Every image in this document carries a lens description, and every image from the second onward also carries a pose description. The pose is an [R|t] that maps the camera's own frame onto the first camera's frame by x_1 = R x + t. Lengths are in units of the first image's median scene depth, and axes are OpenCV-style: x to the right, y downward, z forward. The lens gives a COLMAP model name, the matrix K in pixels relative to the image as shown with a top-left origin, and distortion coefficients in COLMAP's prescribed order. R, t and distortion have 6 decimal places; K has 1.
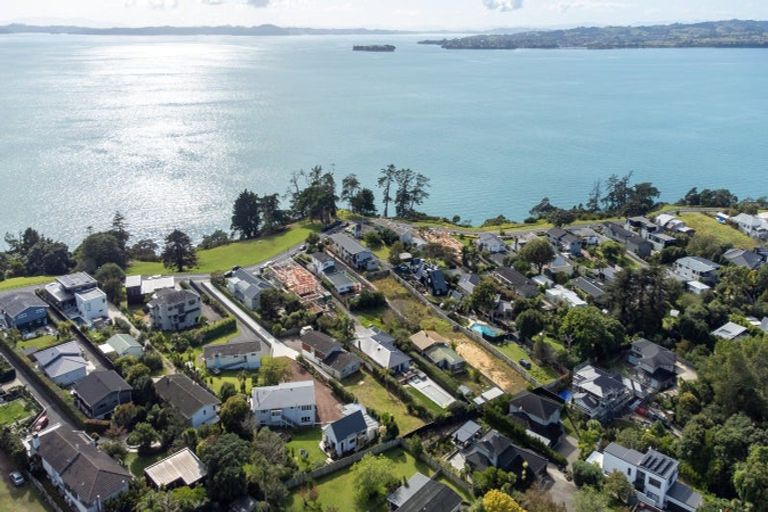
lens RADIAL K [[580.9, 0, 386.1], [0, 580.9, 216.5], [0, 0, 1]] dist [0.010806, 0.046604]
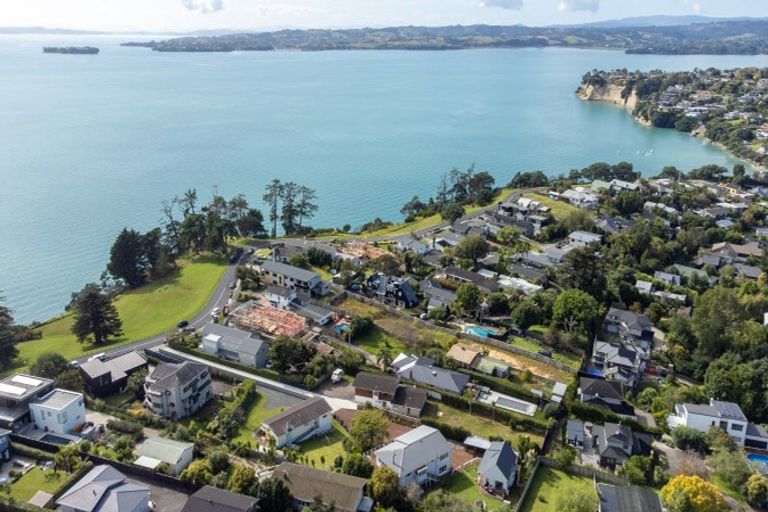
lens RADIAL K [[582.5, 0, 381.0], [0, 582.5, 217.7], [0, 0, 1]] dist [0.006170, 0.066024]
pose [[0.894044, -0.132855, 0.427826, -0.373234], [0.133749, 0.990616, 0.028120, -0.049911], [-0.427547, 0.032080, 0.903424, 0.141767]]
